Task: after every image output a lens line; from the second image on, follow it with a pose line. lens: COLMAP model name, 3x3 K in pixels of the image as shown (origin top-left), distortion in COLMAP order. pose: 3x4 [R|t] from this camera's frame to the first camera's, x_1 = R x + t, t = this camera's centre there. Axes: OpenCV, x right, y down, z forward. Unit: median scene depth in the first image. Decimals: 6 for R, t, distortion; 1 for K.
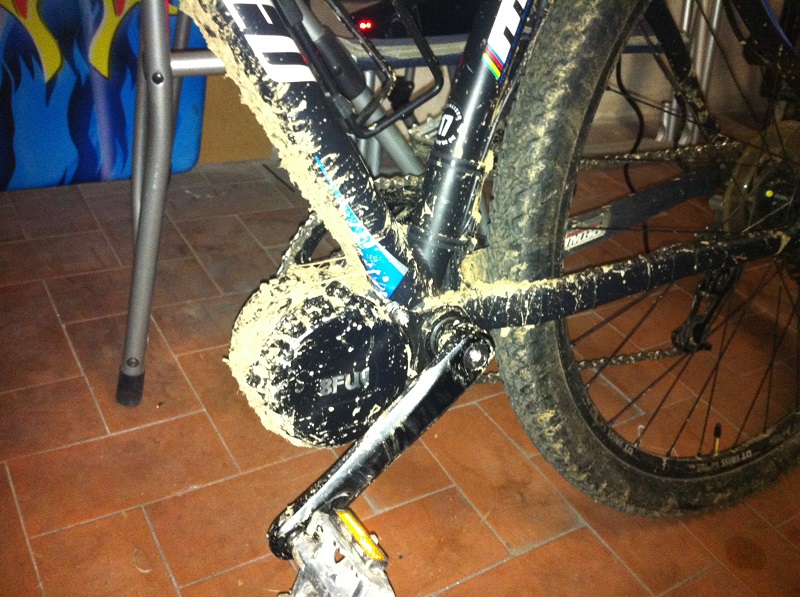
lens RADIAL K [[747.5, 0, 404.0], [0, 747.5, 310.3], [0, 0, 1]] dist [0.041067, -0.215130]
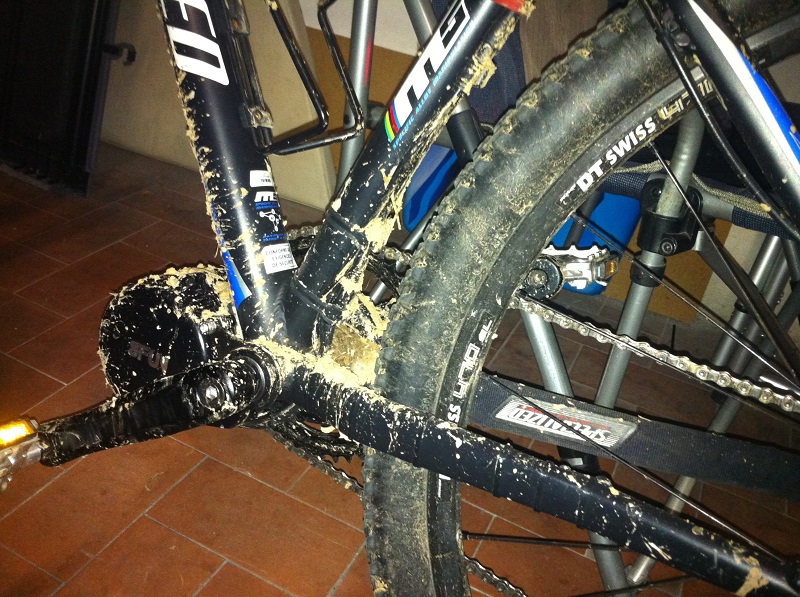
lens RADIAL K [[747.5, 0, 404.0], [0, 747.5, 310.3], [0, 0, 1]] dist [0.041067, -0.215130]
pose [[0.565424, 0.374001, -0.735132, 0.877915], [-0.529134, 0.848183, 0.024534, -0.174162], [0.632703, 0.375111, 0.677480, 0.501669]]
